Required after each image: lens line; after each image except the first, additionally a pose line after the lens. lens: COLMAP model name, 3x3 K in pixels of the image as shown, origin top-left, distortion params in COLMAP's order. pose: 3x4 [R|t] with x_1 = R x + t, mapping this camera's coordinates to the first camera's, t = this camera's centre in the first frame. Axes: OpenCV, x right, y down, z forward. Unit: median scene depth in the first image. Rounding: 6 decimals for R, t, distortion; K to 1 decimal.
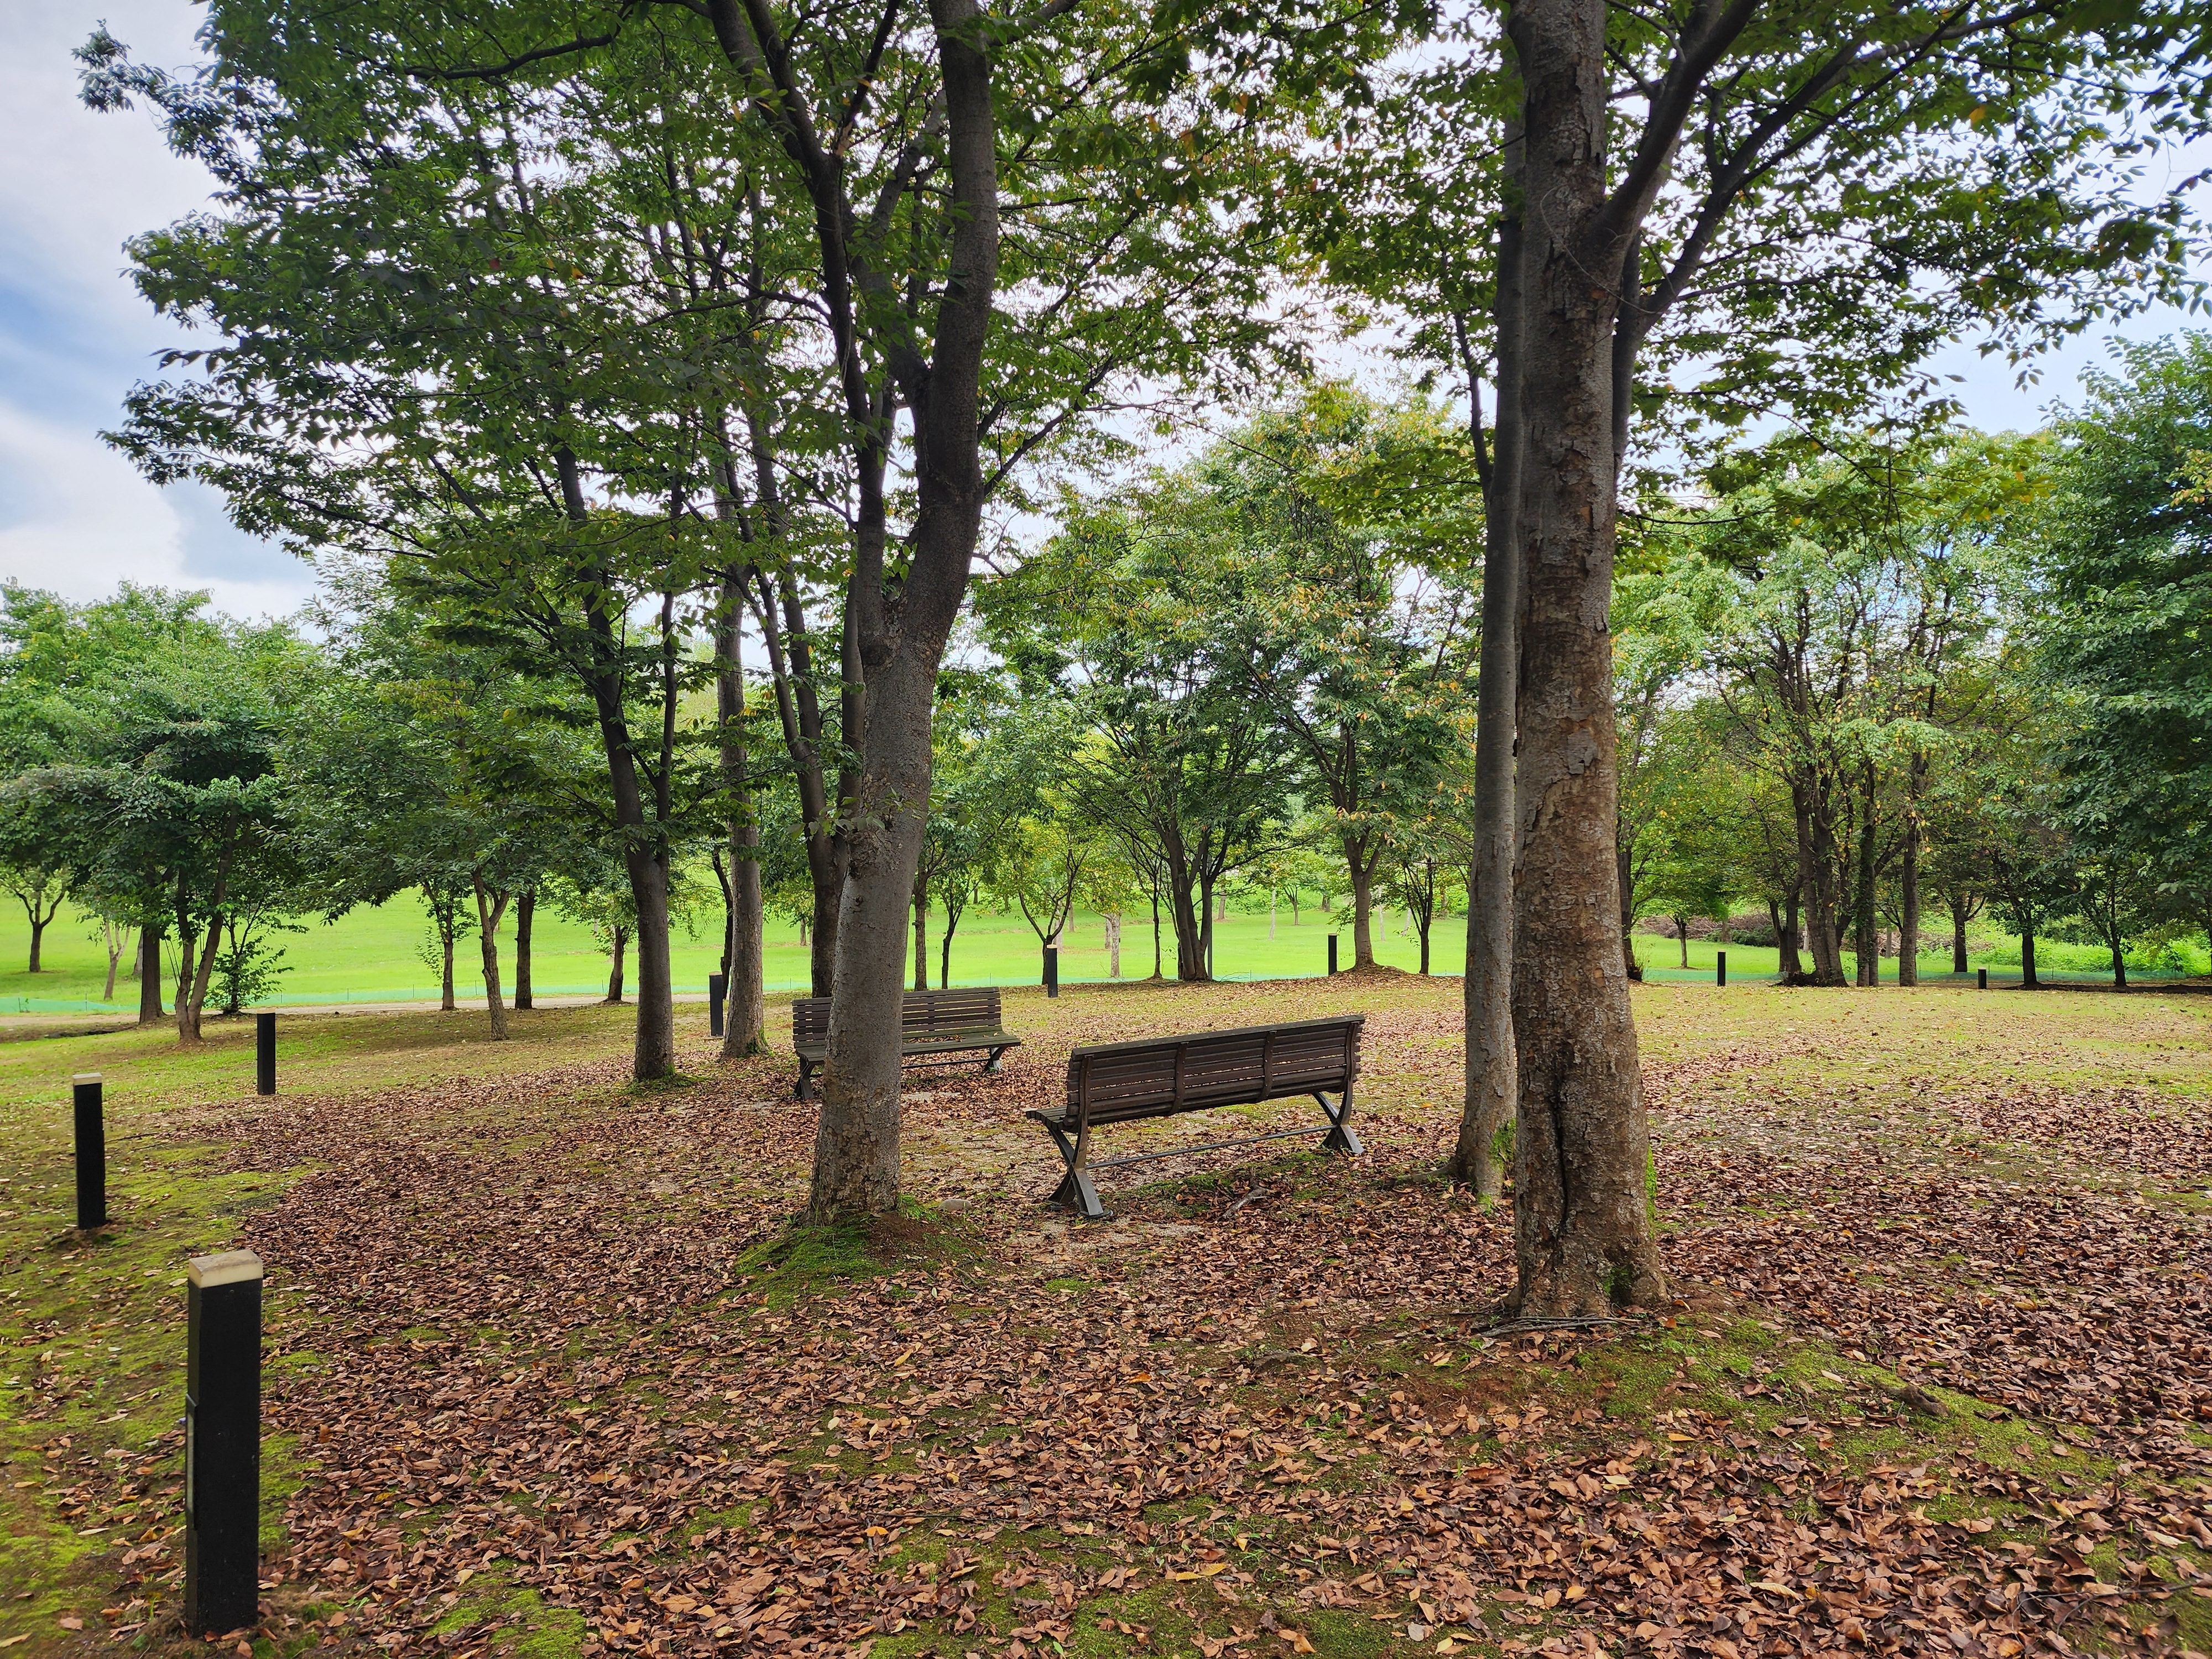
lens RADIAL K [[1480.0, 0, 1106.0], [0, 1480.0, 829.5], [0, 0, 1]] dist [0.004733, 0.000930]
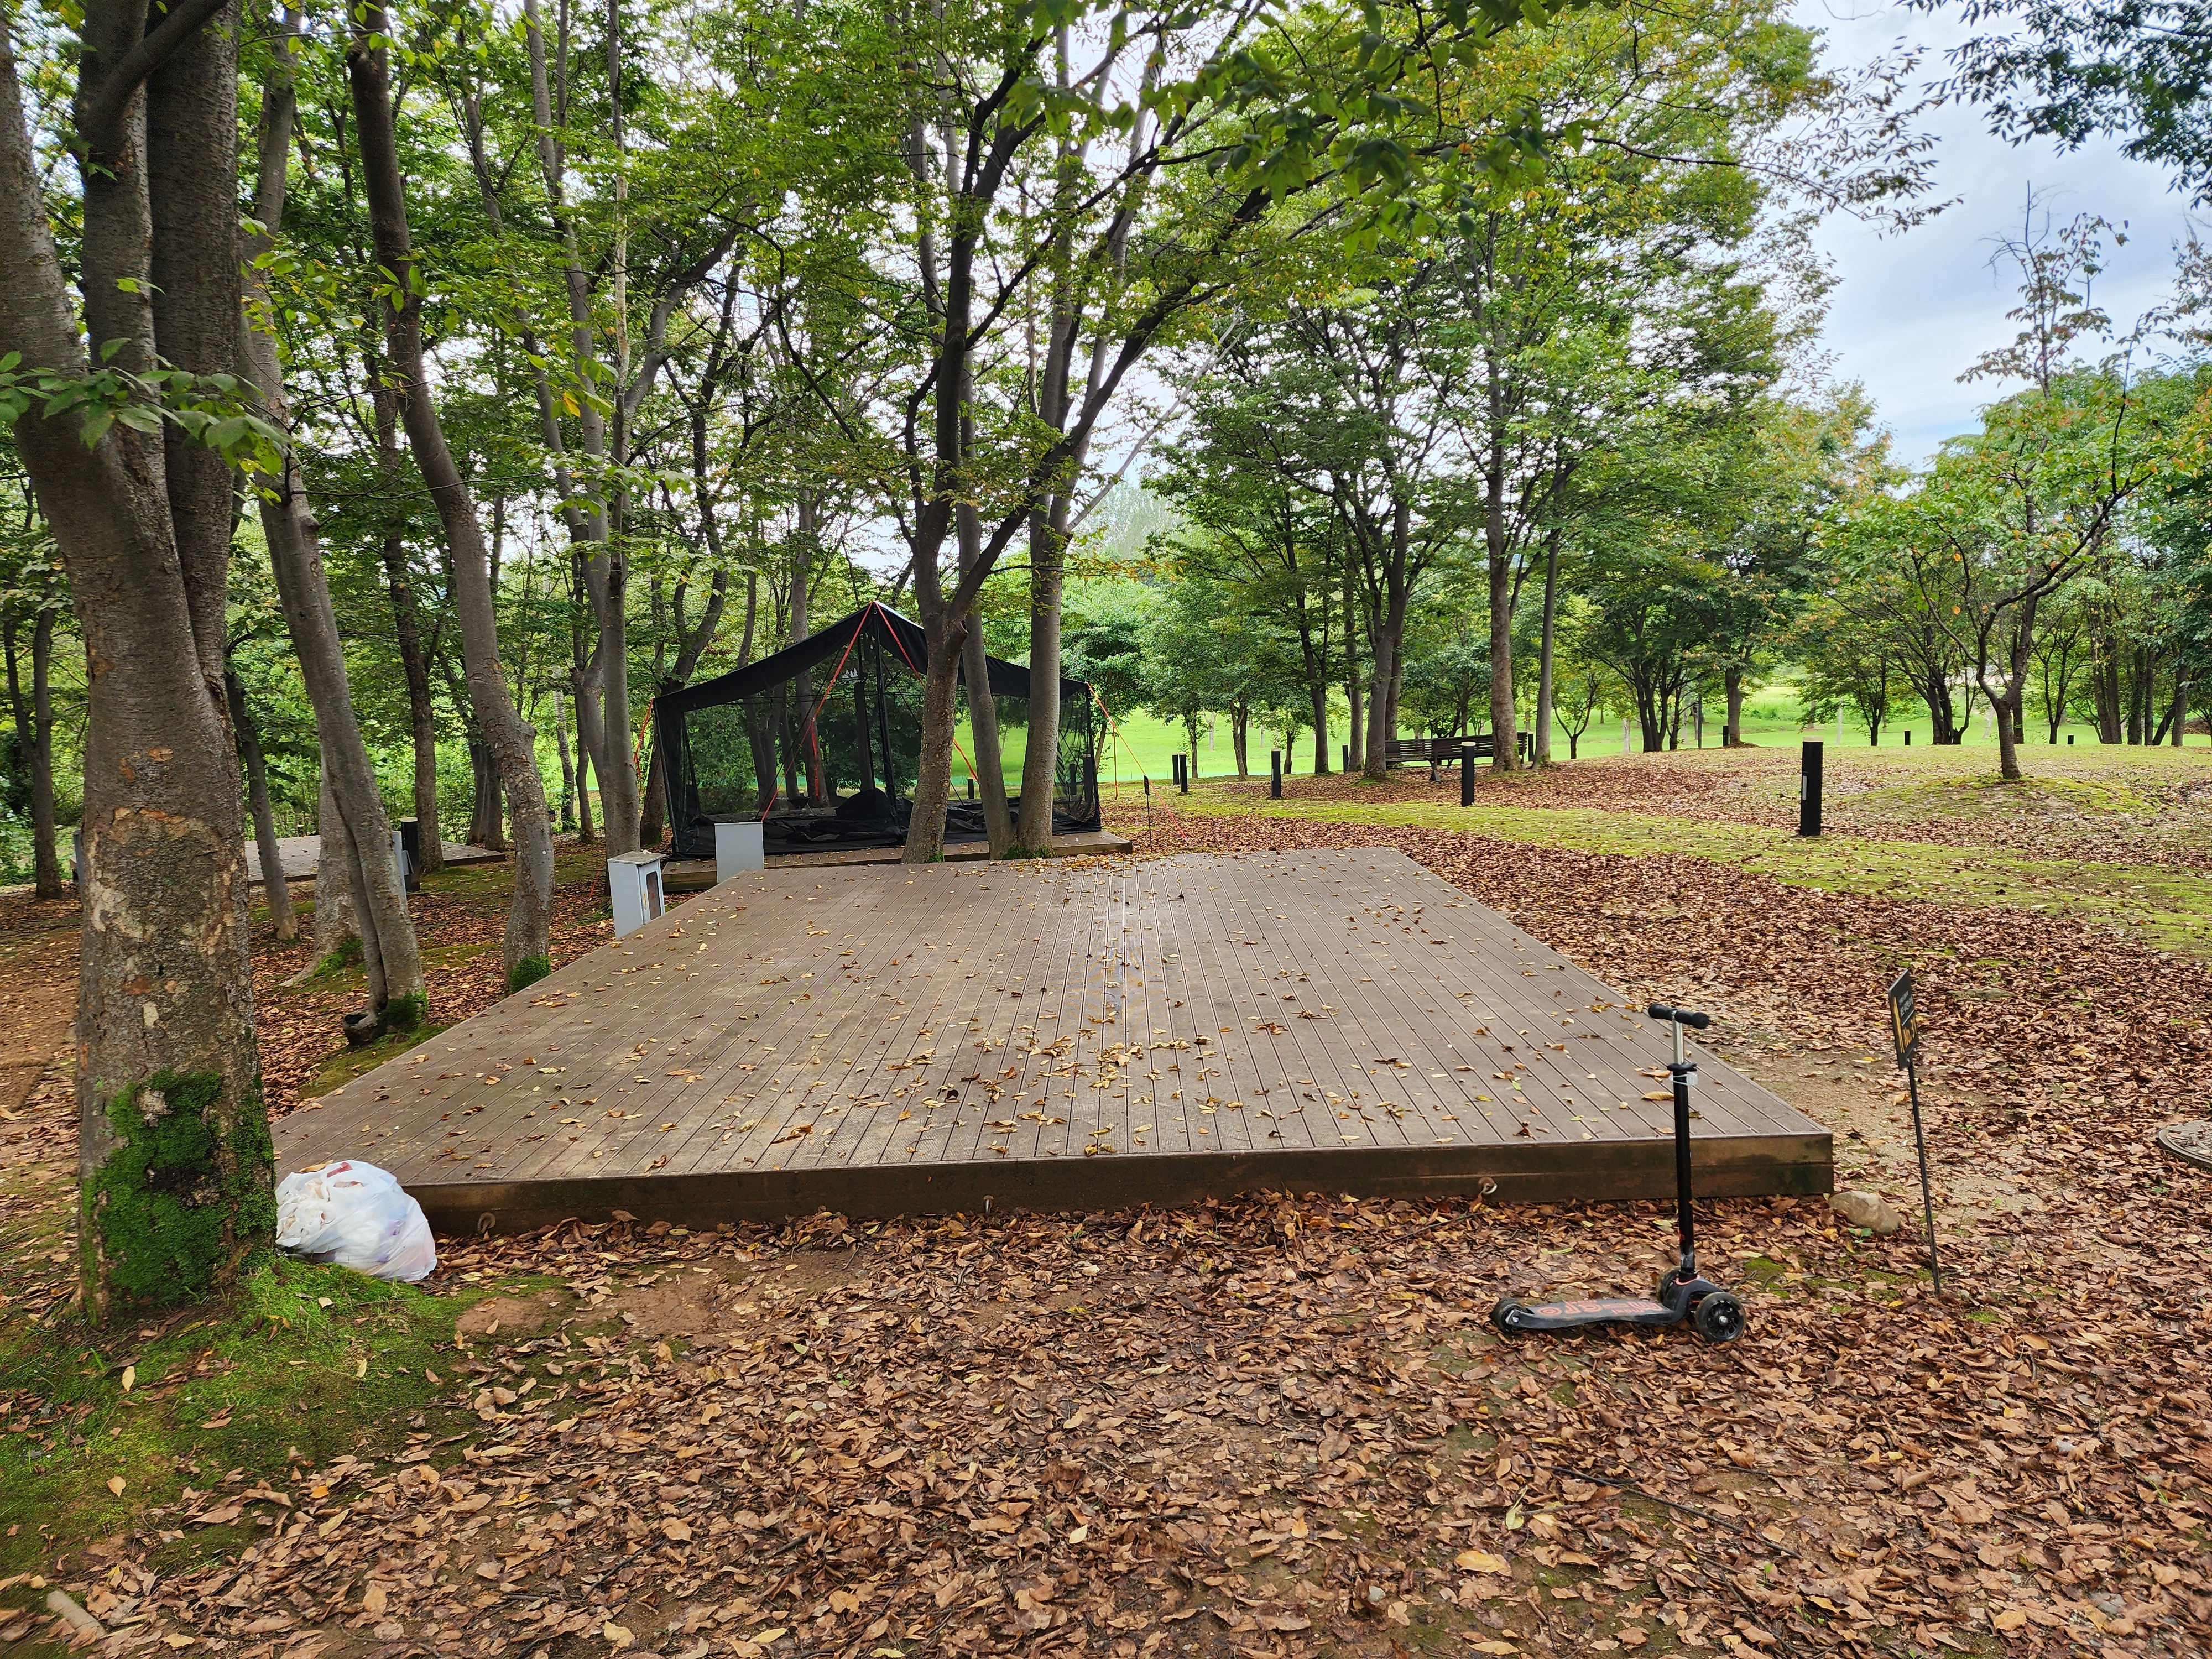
lens RADIAL K [[1480.0, 0, 1106.0], [0, 1480.0, 829.5], [0, 0, 1]] dist [0.004733, 0.000930]
pose [[0.907877, 0.009143, -0.419136, 0.249721], [0.042263, 0.992673, 0.113198, -0.027577], [0.417100, -0.120484, 0.900839, -0.862989]]
